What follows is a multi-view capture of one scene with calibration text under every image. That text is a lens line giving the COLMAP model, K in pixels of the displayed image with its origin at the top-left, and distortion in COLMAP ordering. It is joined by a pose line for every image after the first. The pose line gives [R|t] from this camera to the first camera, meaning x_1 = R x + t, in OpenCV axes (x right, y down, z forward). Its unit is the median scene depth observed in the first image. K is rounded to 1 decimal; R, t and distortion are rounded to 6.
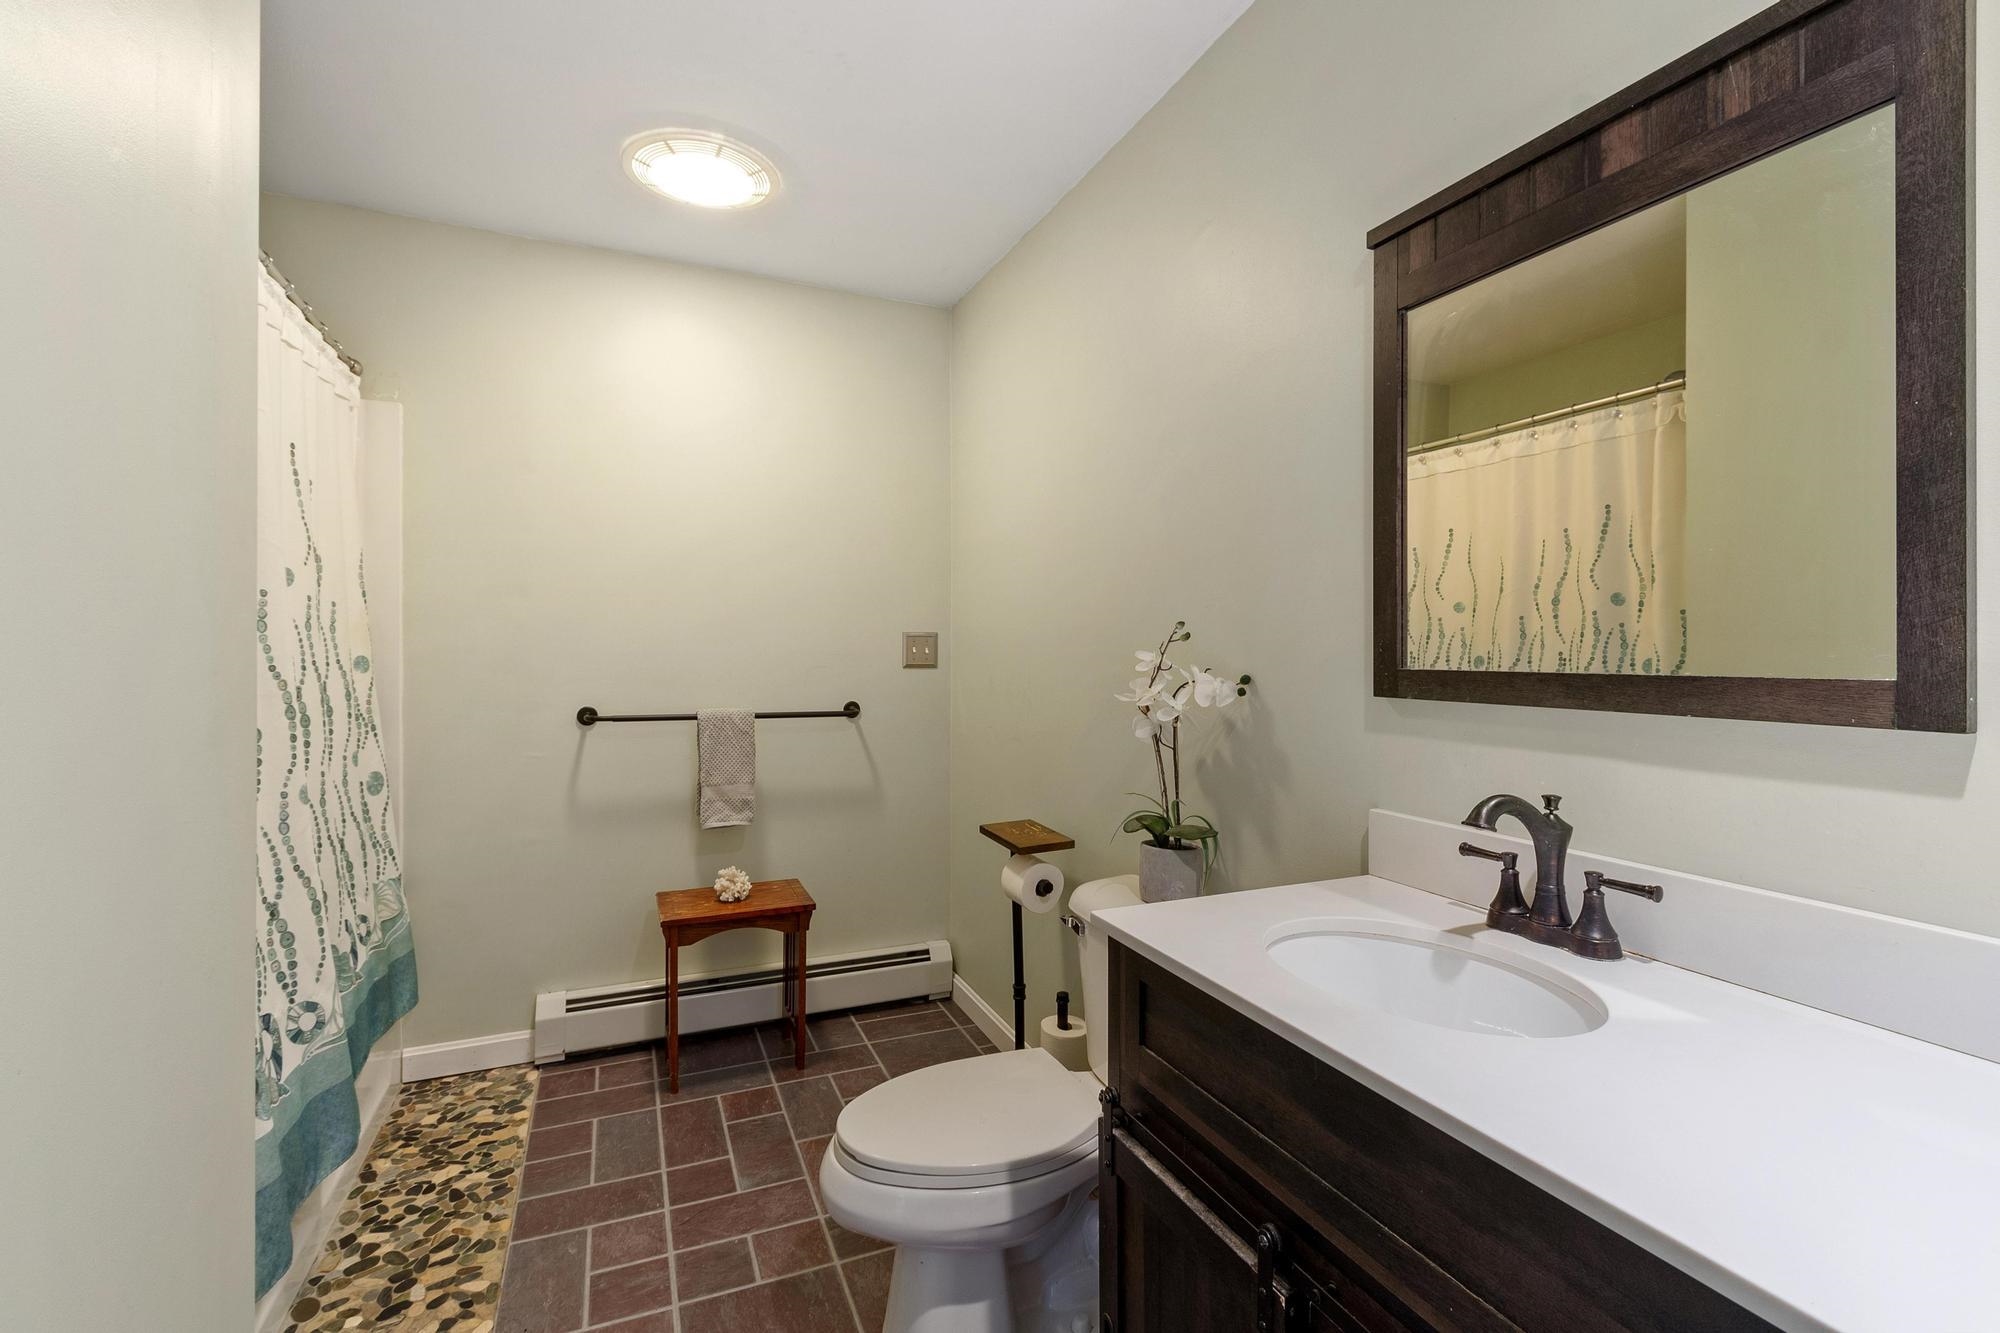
lens RADIAL K [[887.6, 0, 998.8], [0, 887.6, 647.7], [0, 0, 1]] dist [-0.000051, -0.000478]
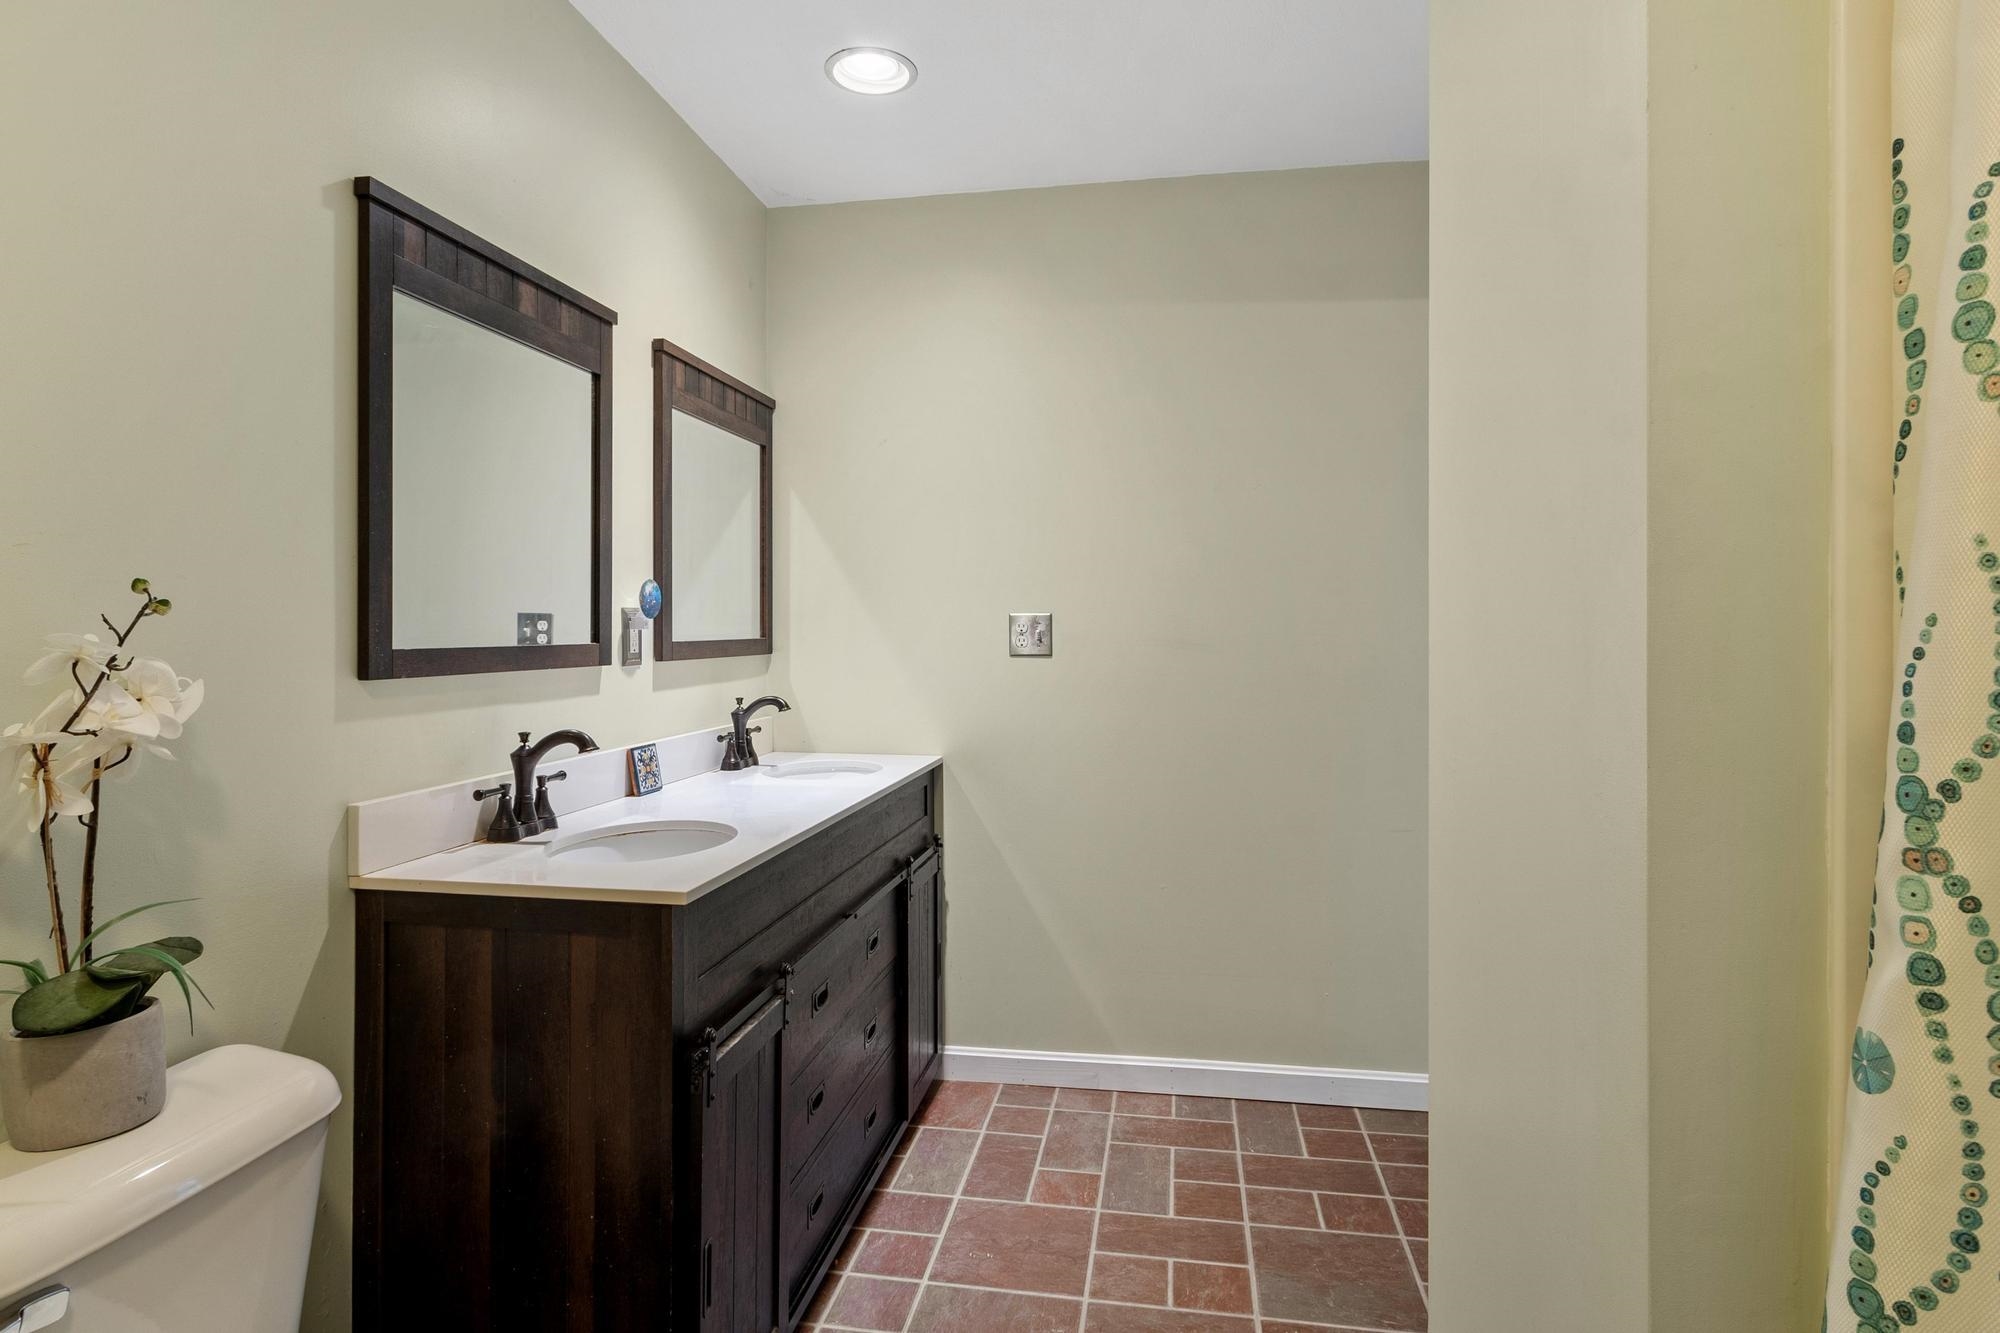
lens RADIAL K [[1025.0, 0, 1000.0], [0, 1025.0, 666.5], [0, 0, 1]] dist [-0.000718, -0.000713]
pose [[-0.830980, -0.022652, 0.555841, -0.832003], [-0.003346, 0.999356, 0.035723, -0.000678], [-0.556292, 0.027825, -0.830521, 1.744189]]
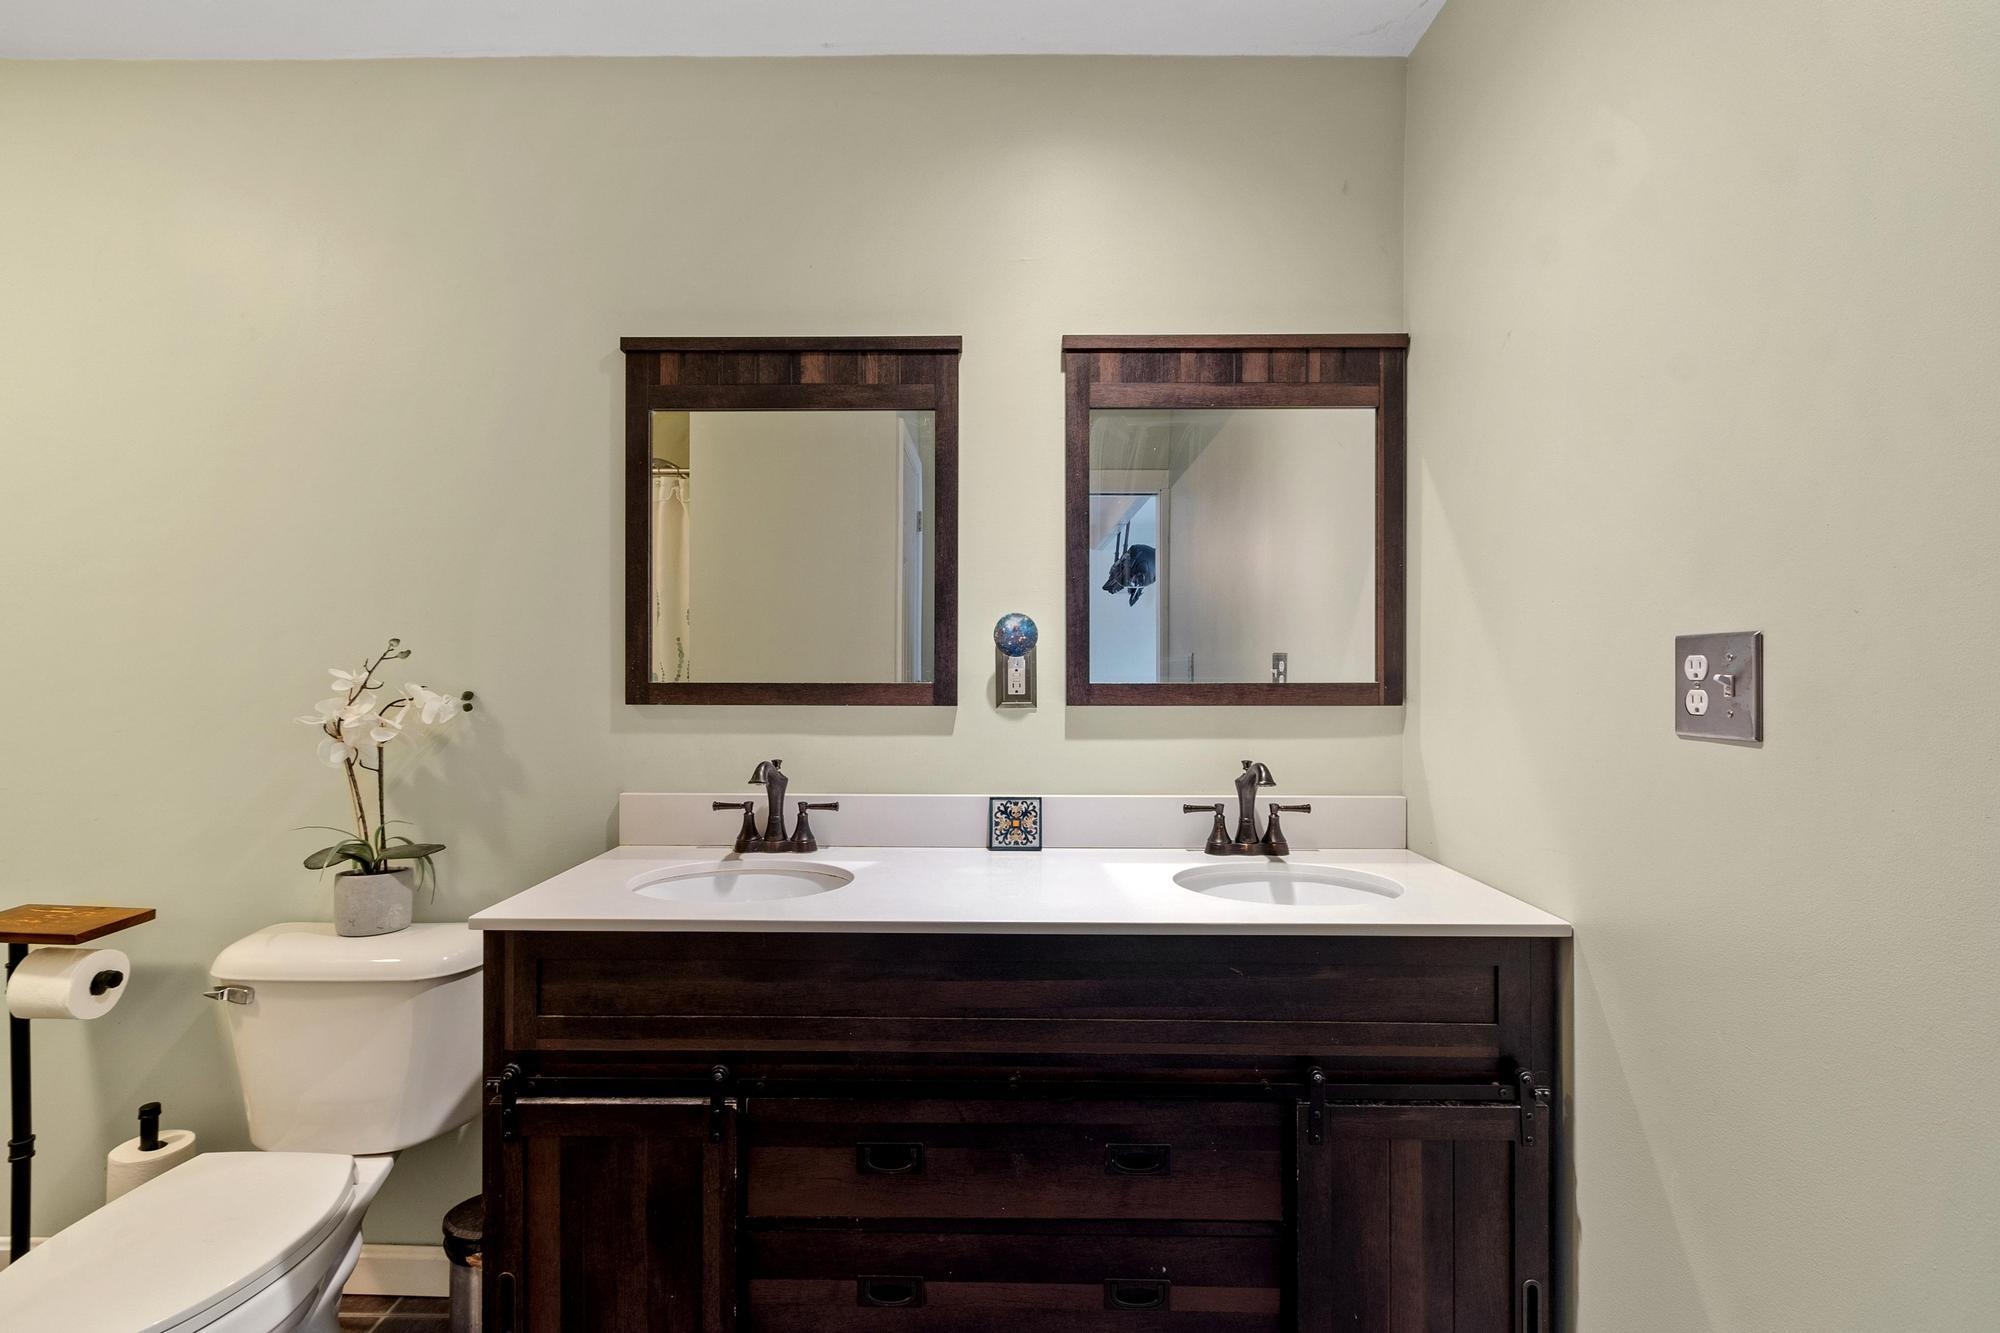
lens RADIAL K [[871.1, 0, 1000.0], [0, 871.1, 666.5], [0, 0, 1]] dist [0.000343, -0.000443]
pose [[0.402759, 0.002250, 0.915303, -0.574359], [-0.004290, 0.999991, -0.000570, -0.001608], [-0.915296, -0.003697, 0.402765, 0.005429]]
